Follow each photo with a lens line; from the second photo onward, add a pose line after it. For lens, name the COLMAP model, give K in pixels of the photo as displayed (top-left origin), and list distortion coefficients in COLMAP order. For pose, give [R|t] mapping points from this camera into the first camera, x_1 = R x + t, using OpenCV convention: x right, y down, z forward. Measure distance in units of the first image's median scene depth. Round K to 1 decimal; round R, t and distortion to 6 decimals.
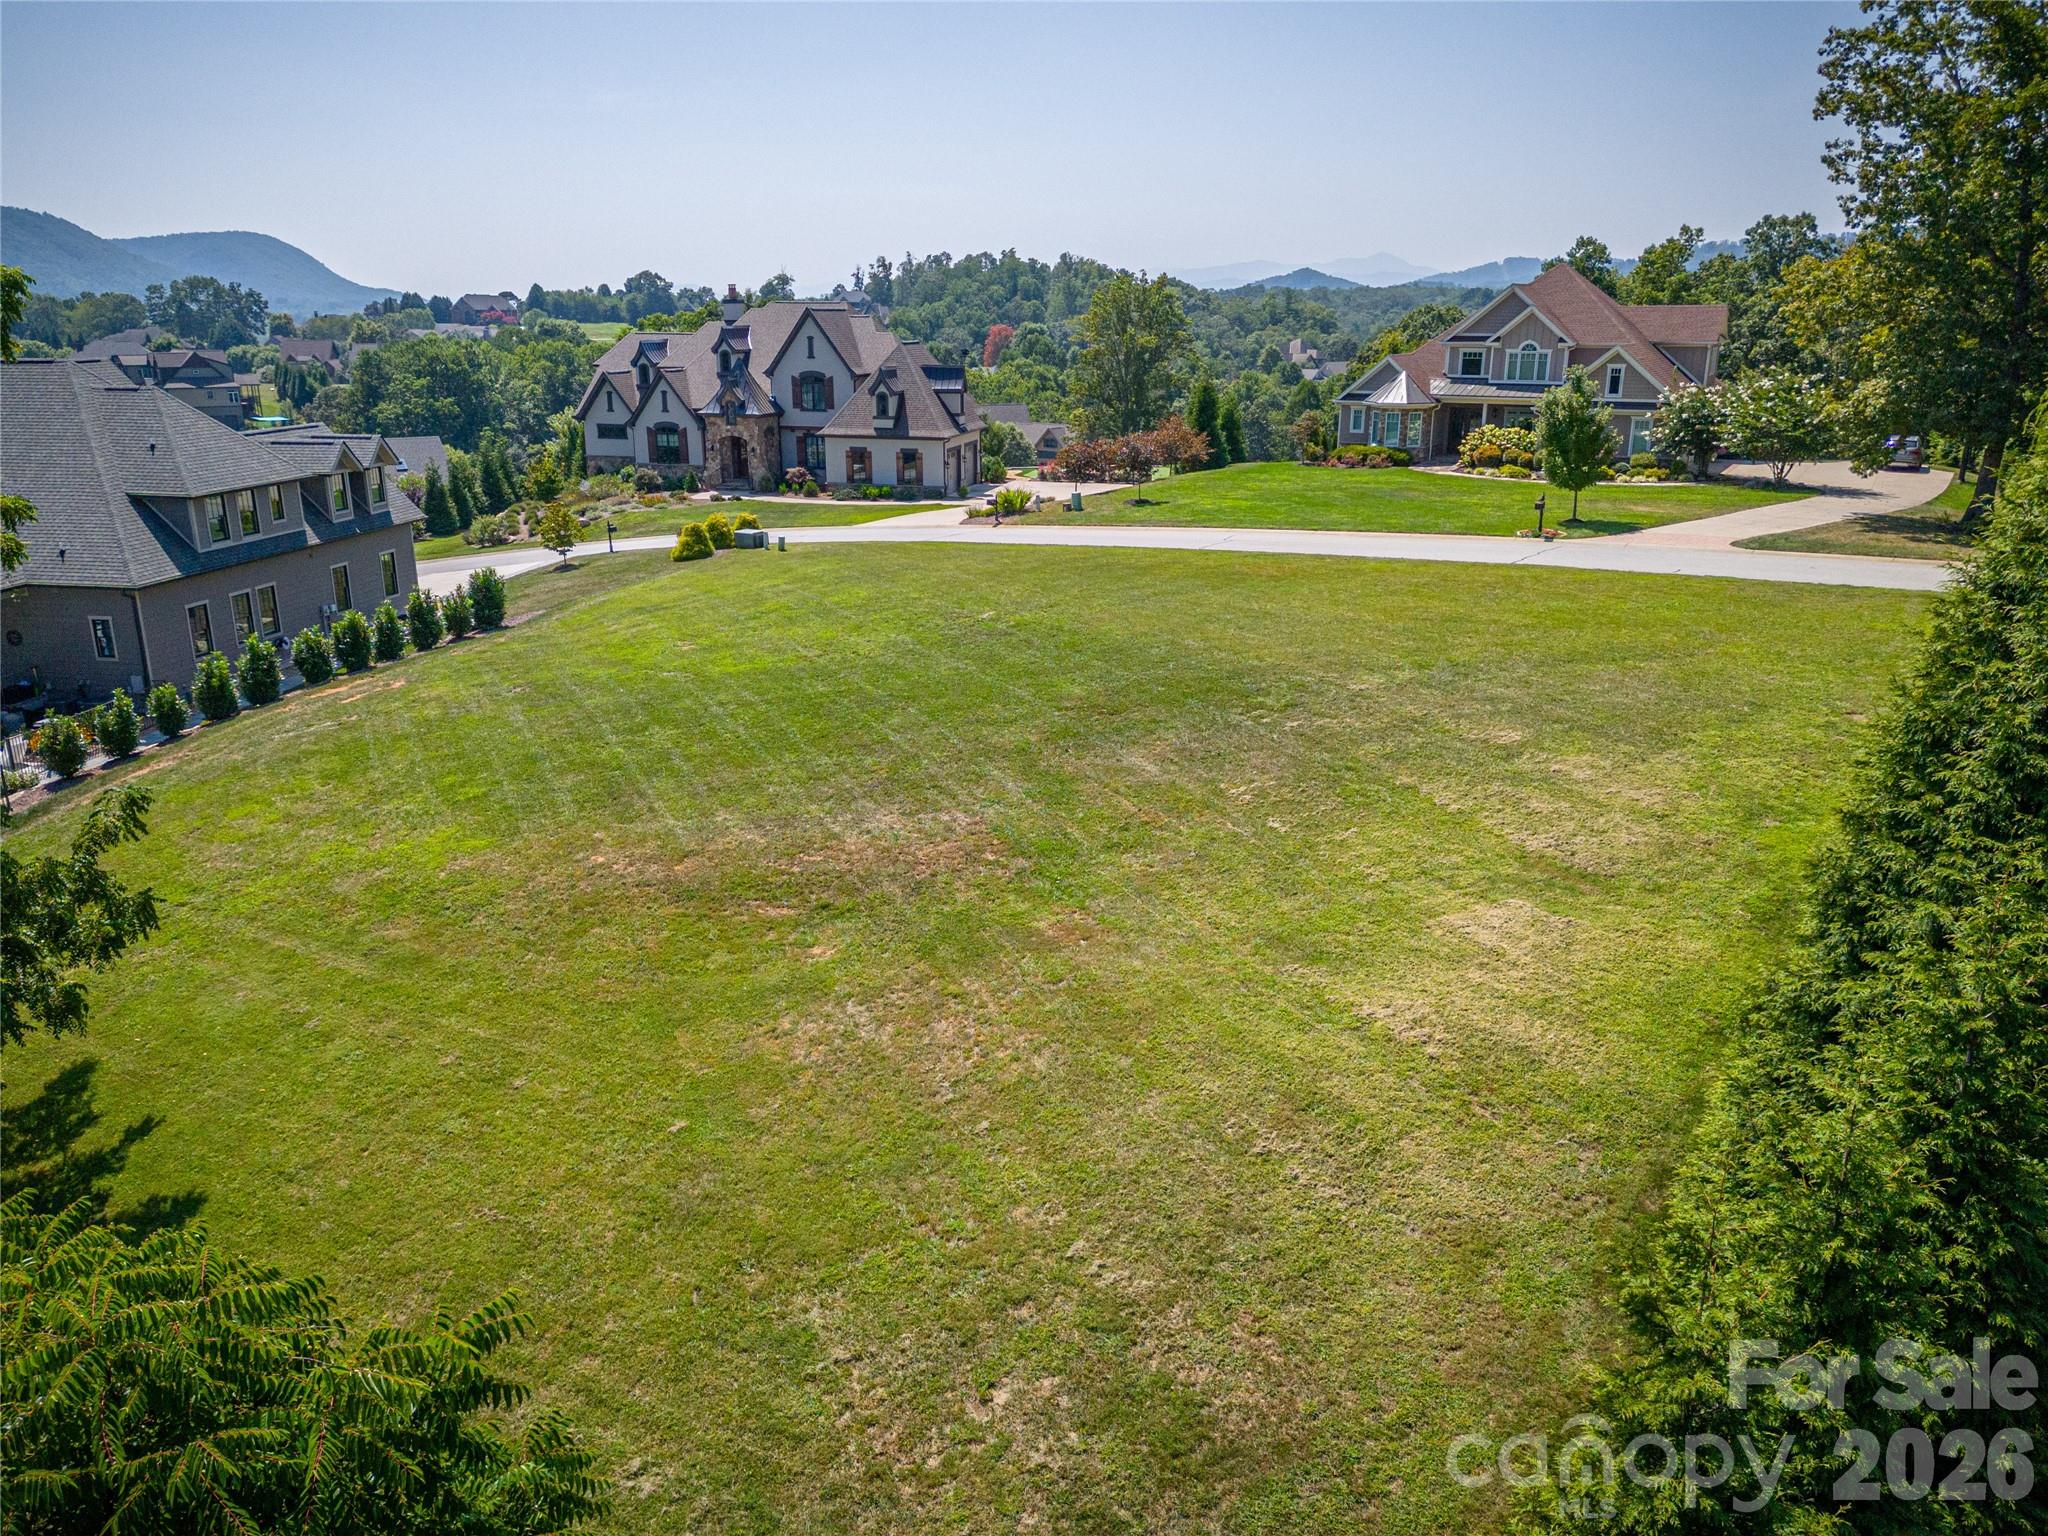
lens RADIAL K [[1482.1, 0, 1025.7], [0, 1482.1, 780.4], [0, 0, 1]] dist [0.062729, -0.056333]
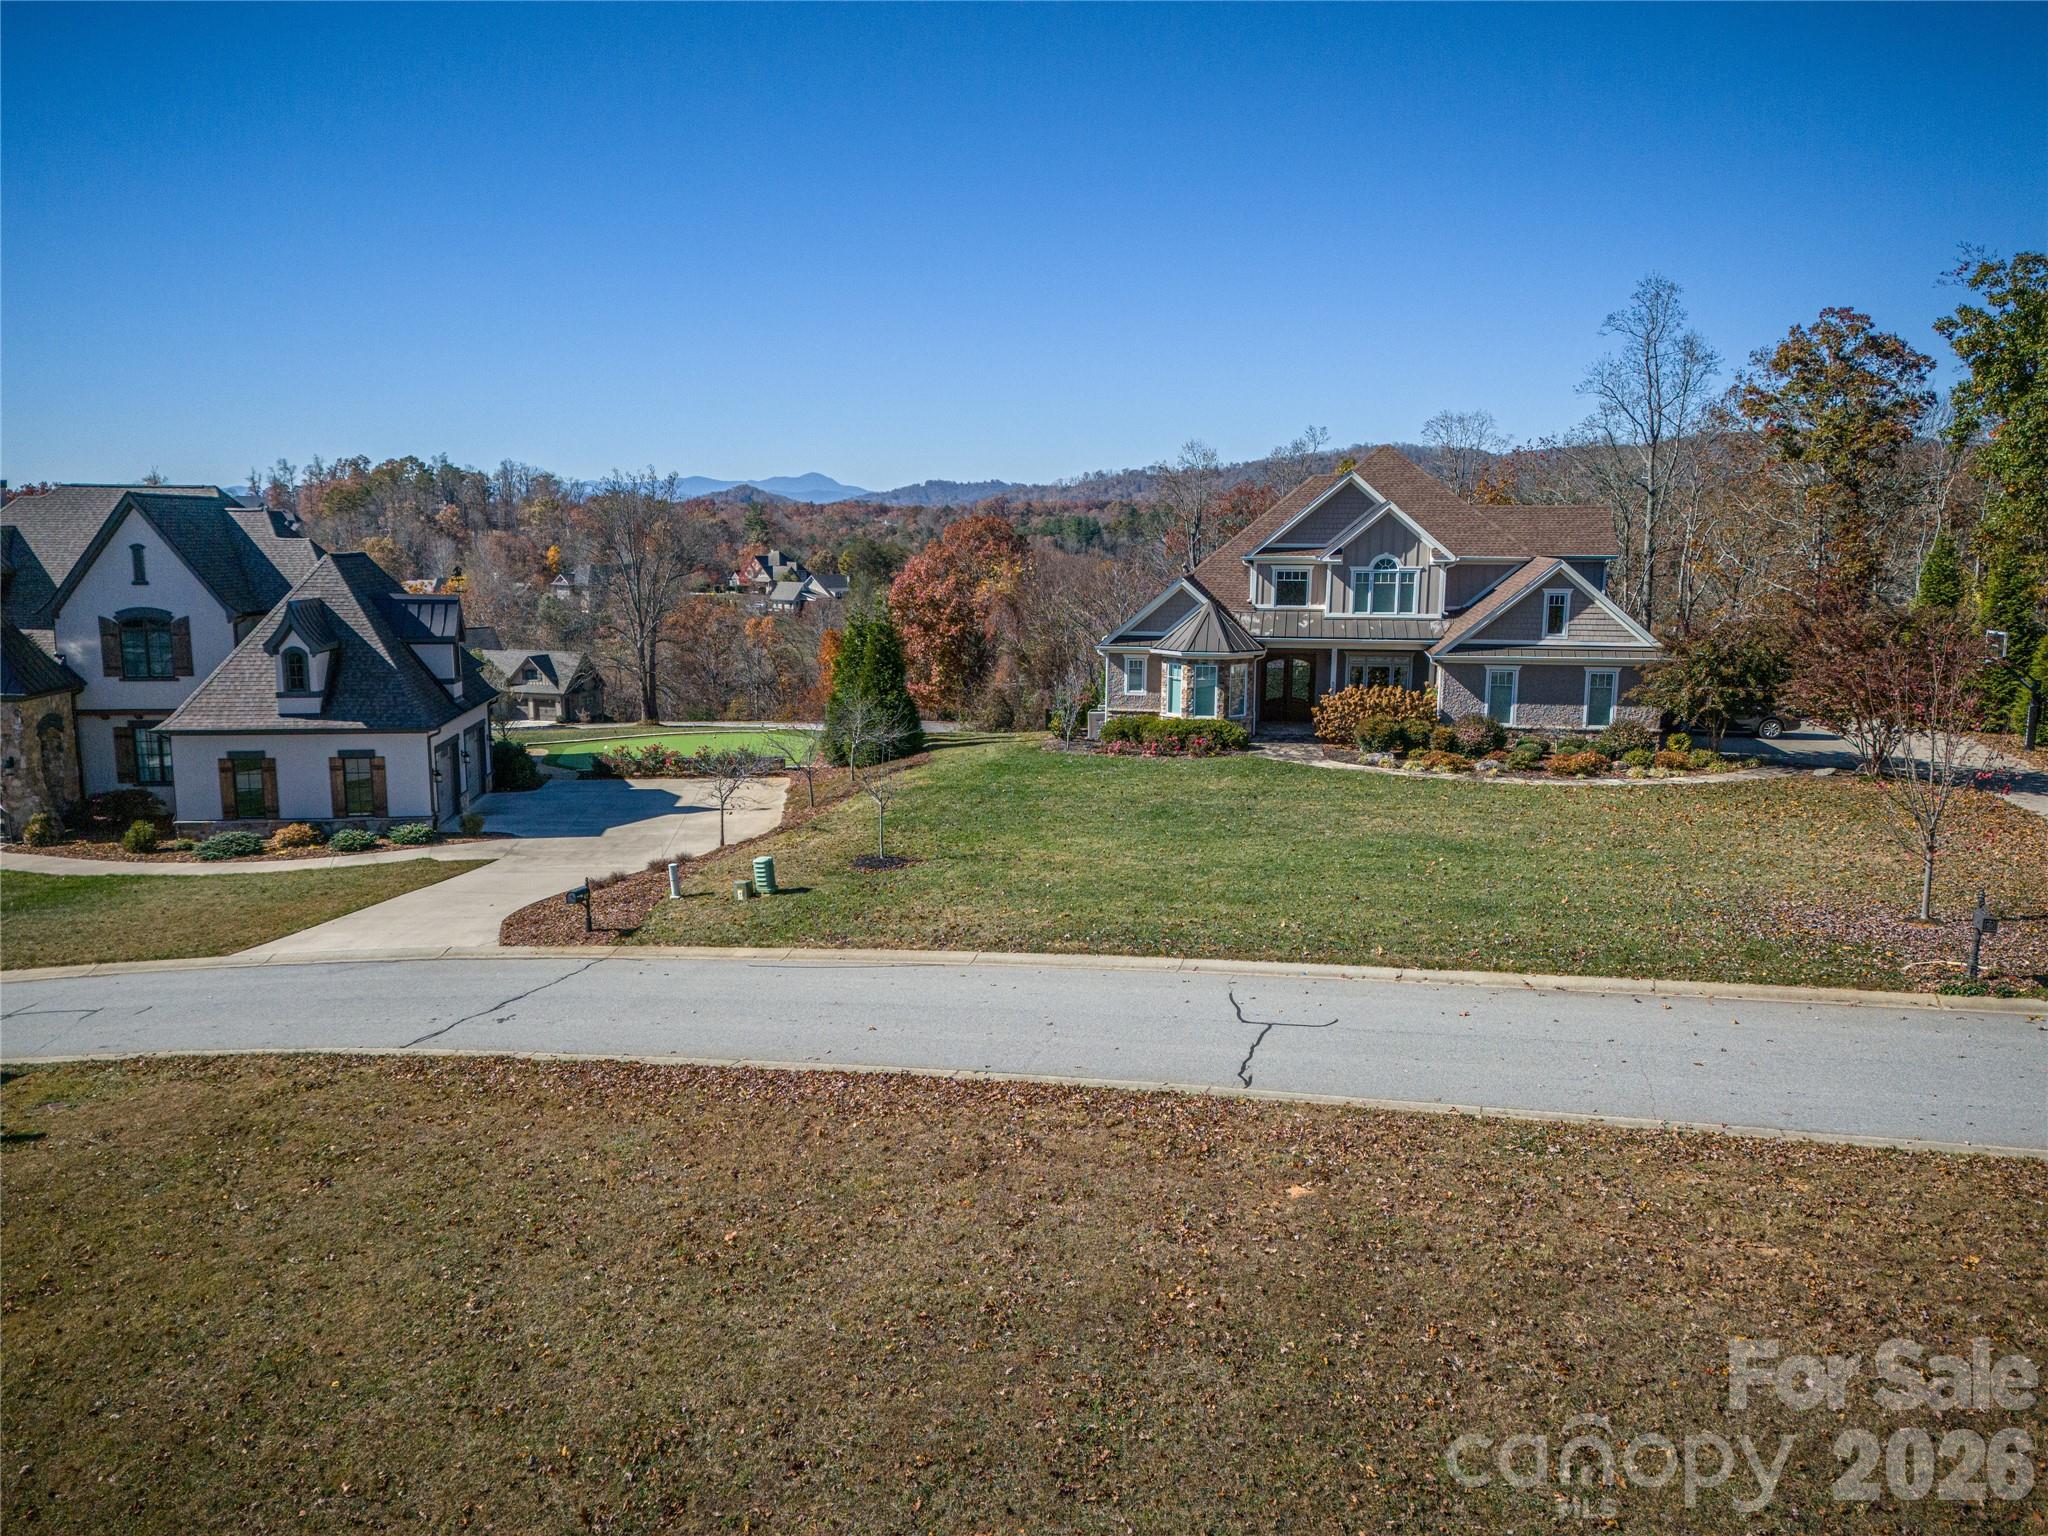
lens RADIAL K [[1482.1, 0, 1021.8], [0, 1482.1, 773.6], [0, 0, 1]] dist [0.062729, -0.056333]
pose [[0.936244, -0.054578, 0.347084, -0.041073], [0.102236, 0.987434, -0.120507, -0.123241], [-0.336146, 0.148309, 0.930059, 0.416958]]
